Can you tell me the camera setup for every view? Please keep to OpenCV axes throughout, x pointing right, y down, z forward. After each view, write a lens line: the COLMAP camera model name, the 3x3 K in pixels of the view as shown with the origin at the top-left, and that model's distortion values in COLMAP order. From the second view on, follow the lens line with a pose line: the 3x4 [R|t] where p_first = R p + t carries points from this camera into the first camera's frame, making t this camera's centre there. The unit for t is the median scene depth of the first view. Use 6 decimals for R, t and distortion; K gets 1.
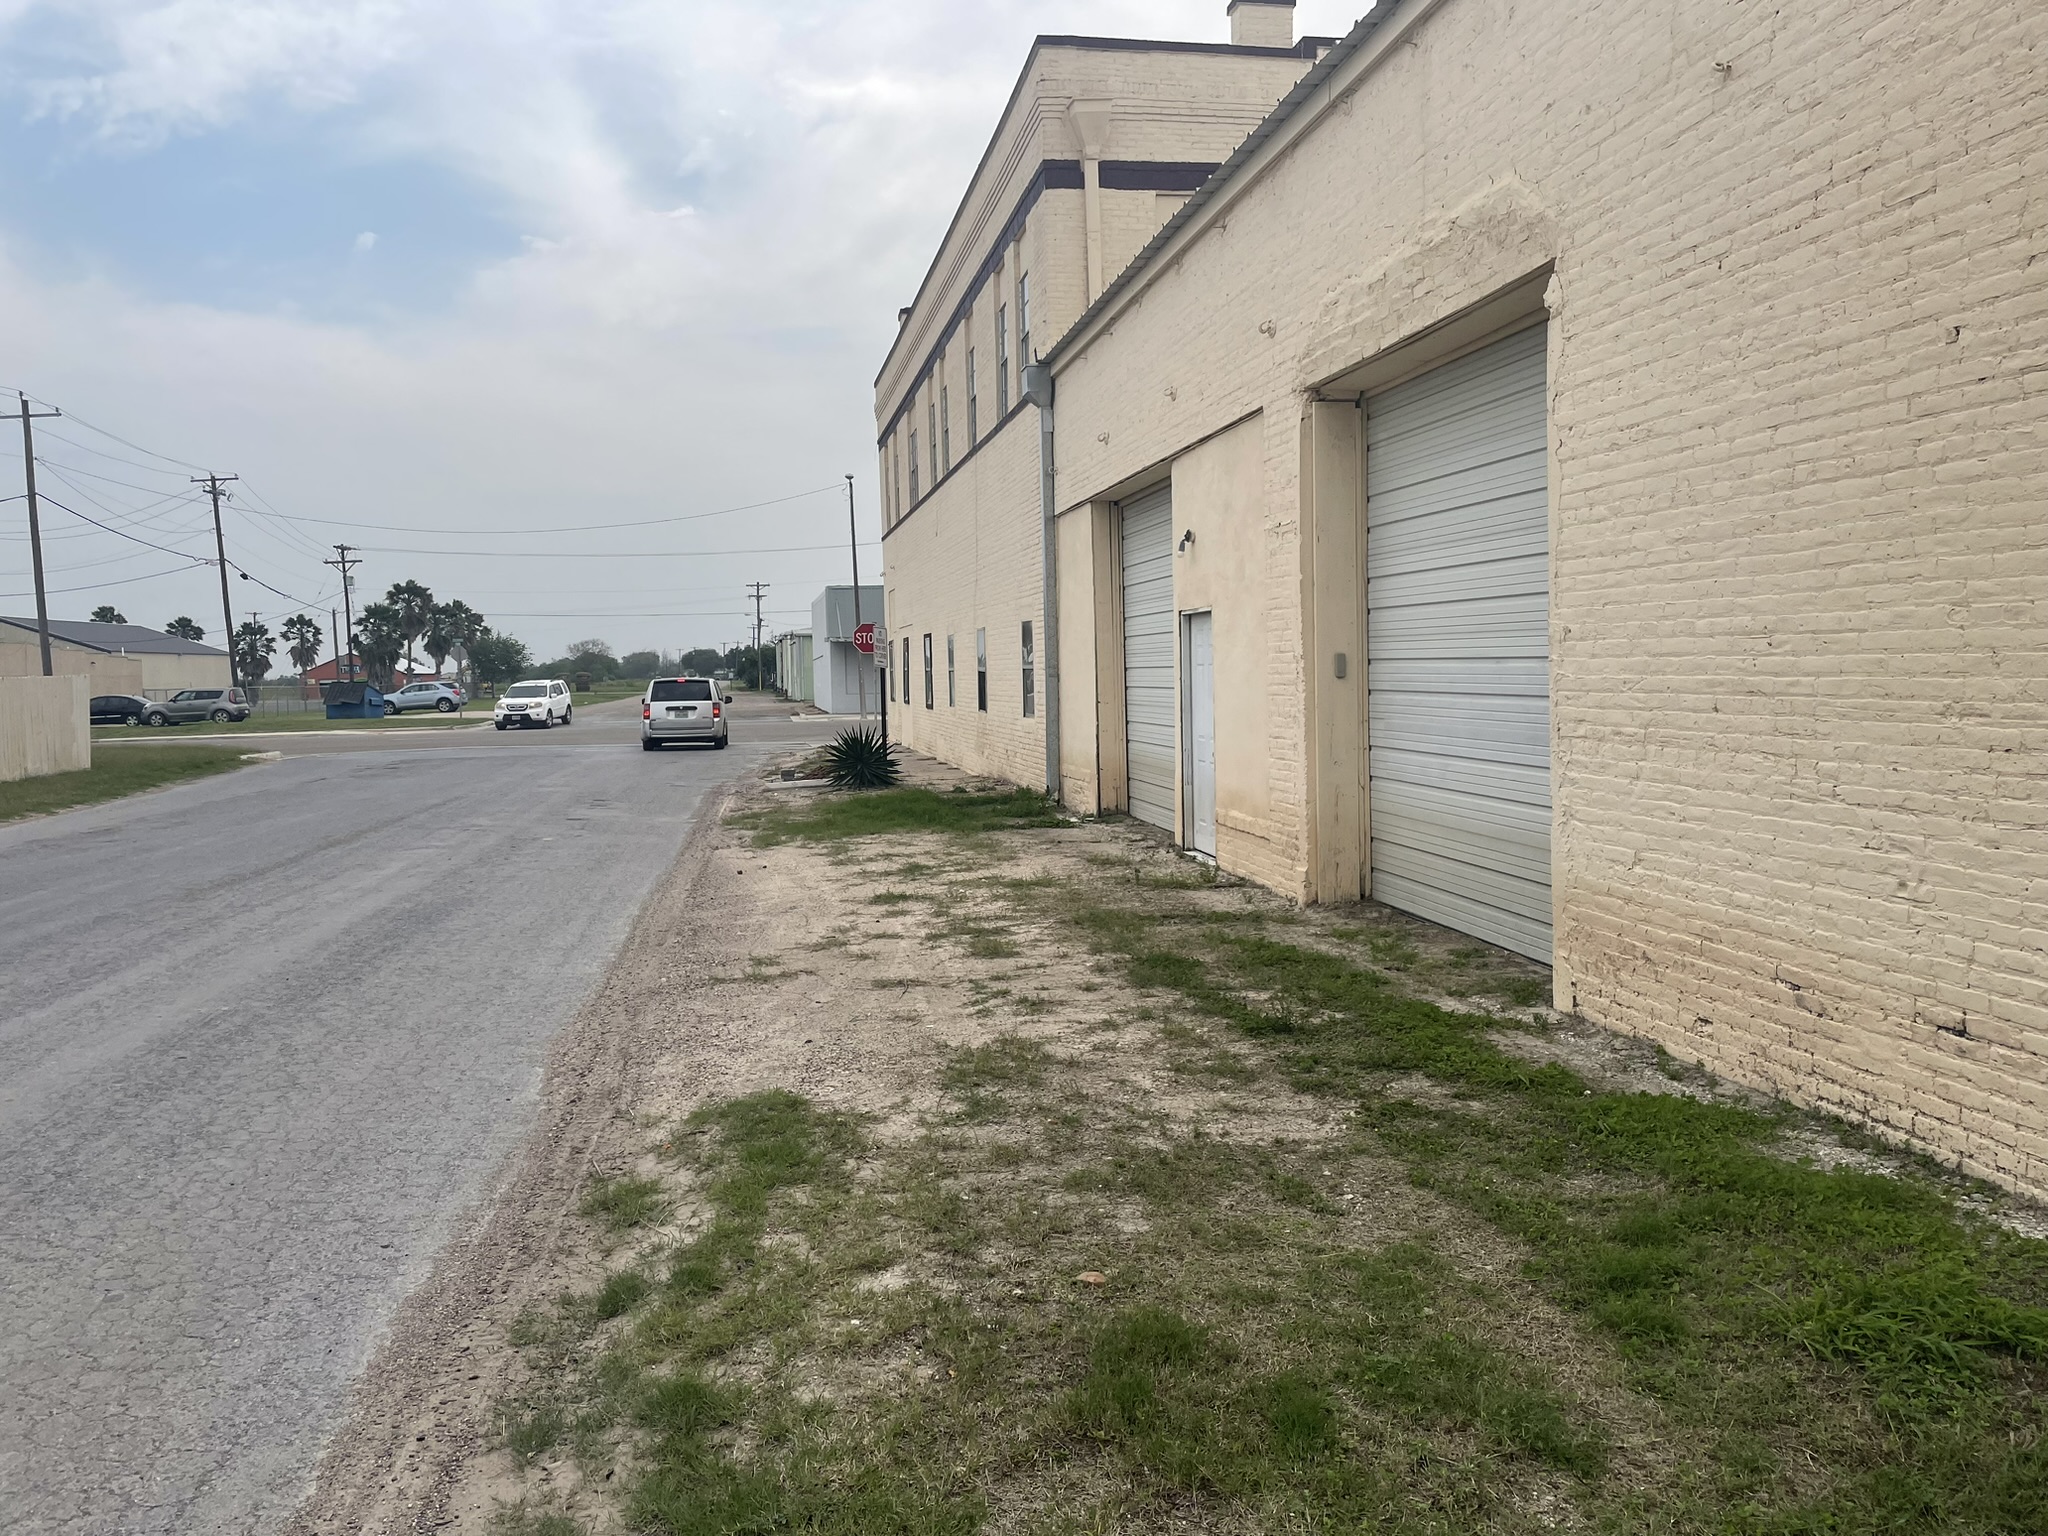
lens RADIAL K [[1585.9, 0, 978.7], [0, 1585.9, 741.3], [0, 0, 1]] dist [0.111739, -0.146492]
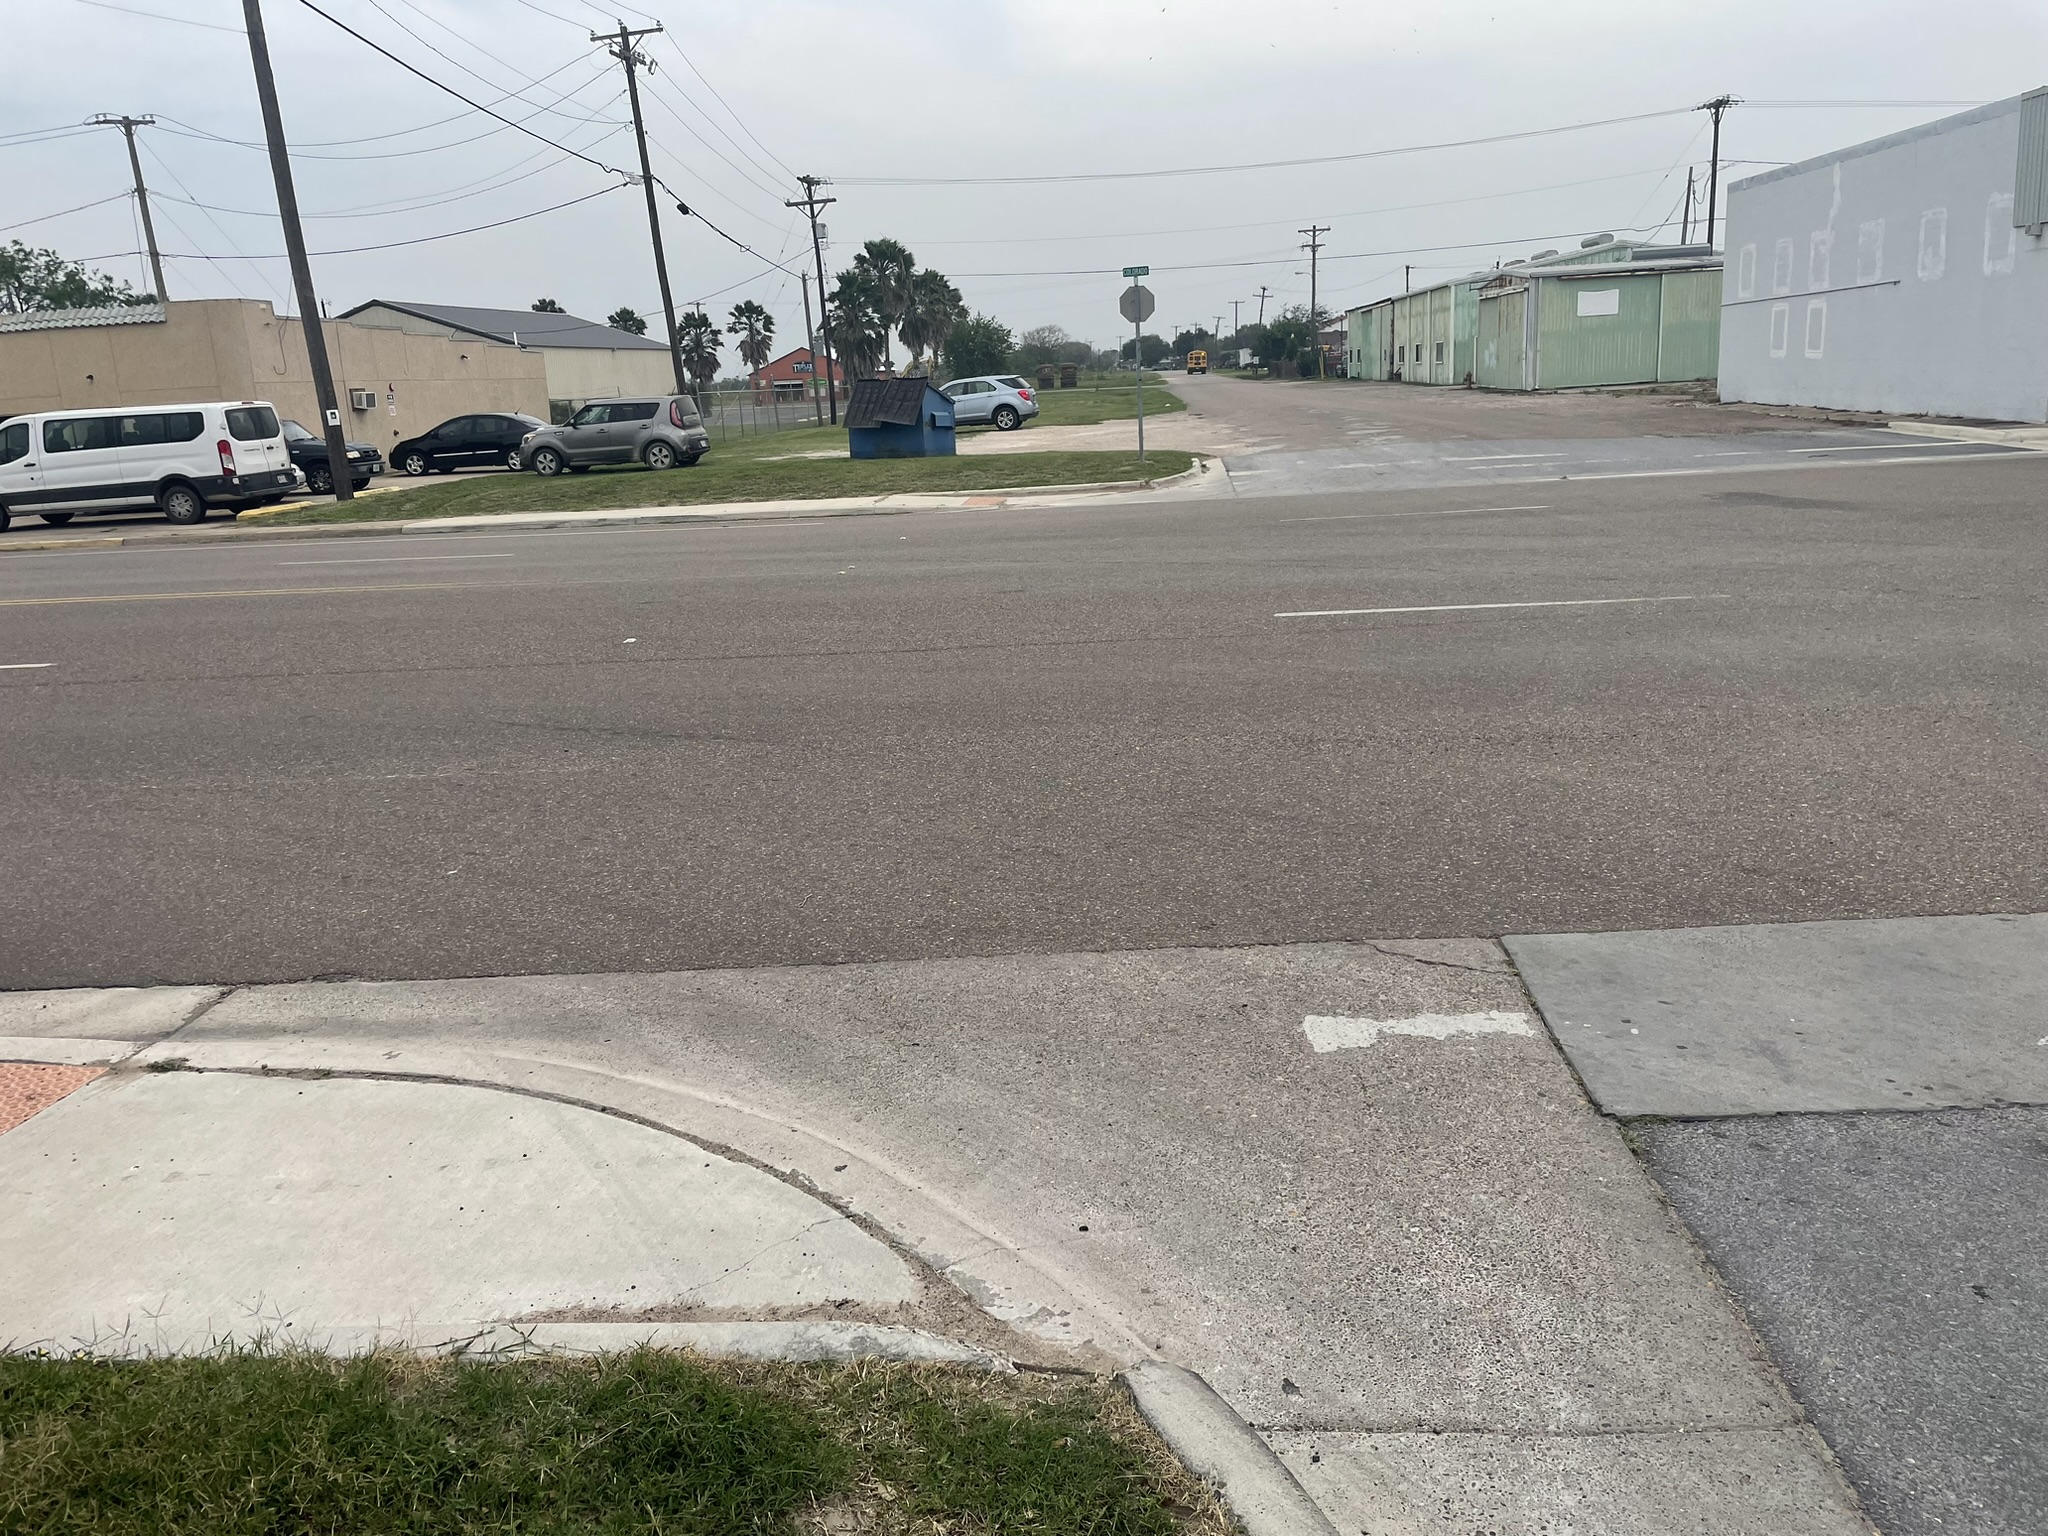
lens RADIAL K [[1573.3, 0, 1024.0], [0, 1573.3, 768.0], [0, 0, 1]] dist [0.099678, -0.133562]
pose [[0.974157, 0.028359, -0.224085, -1.998174], [0.018650, 0.978600, 0.204924, -0.159488], [0.225101, -0.203808, 0.952781, 4.367625]]
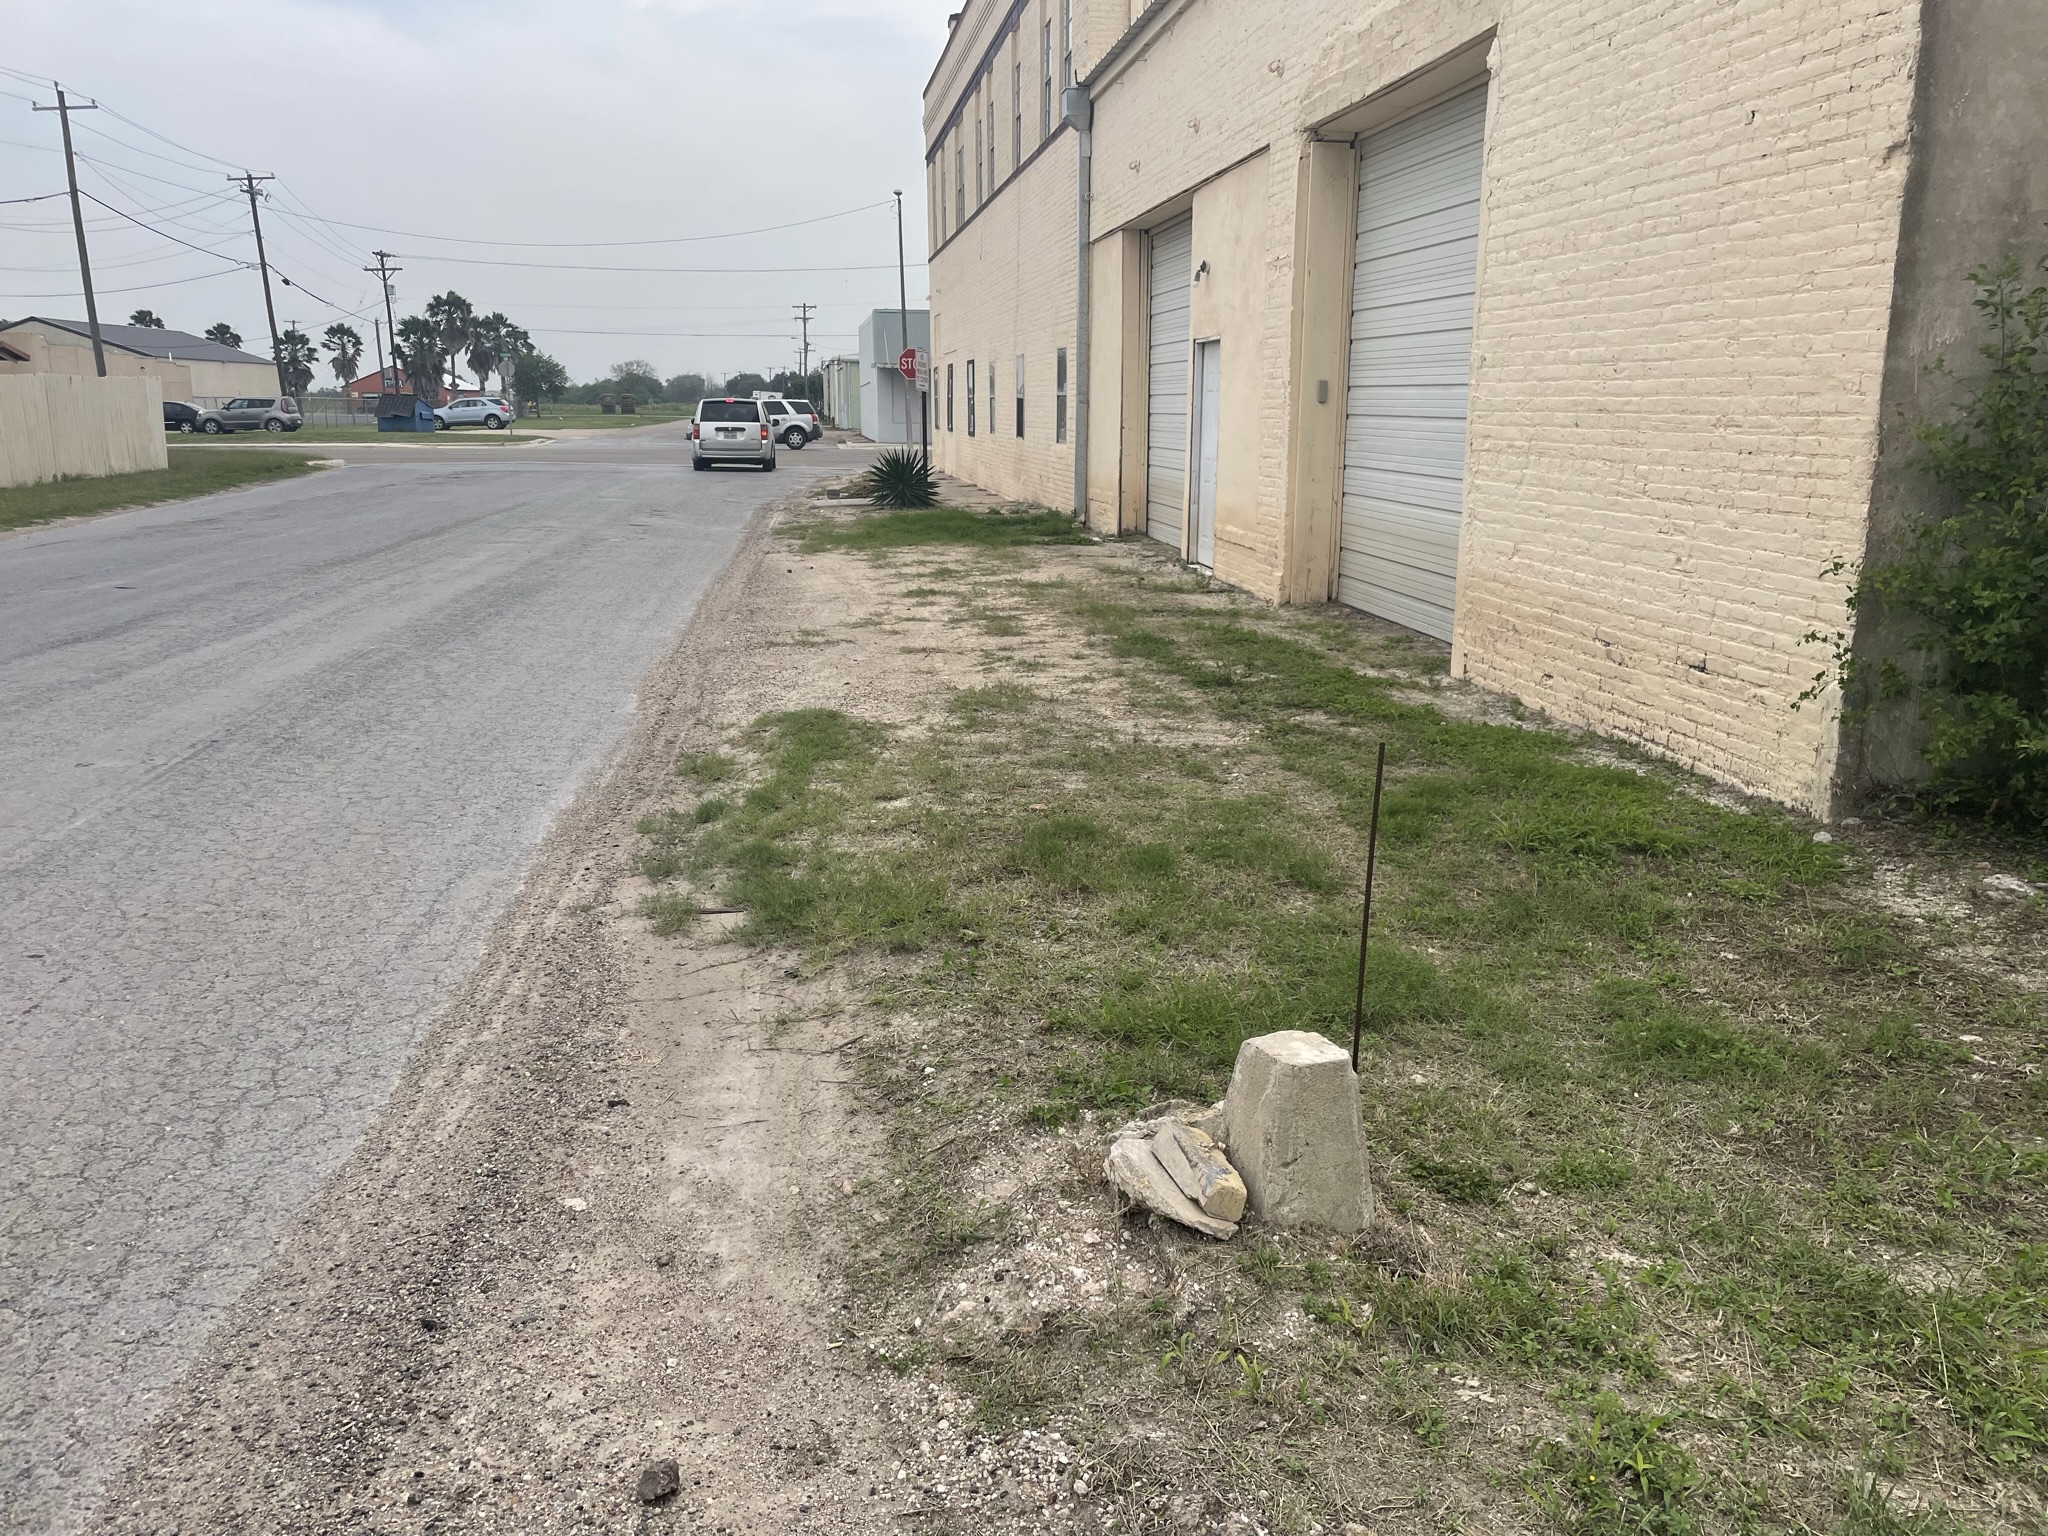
lens RADIAL K [[1573.3, 0, 1024.0], [0, 1573.3, 768.0], [0, 0, 1]] dist [0.099678, -0.133562]
pose [[0.999660, 0.025983, 0.002025, 0.026491], [-0.025922, 0.983275, 0.180275, 0.022133], [0.002693, -0.180266, 0.983614, -0.190221]]
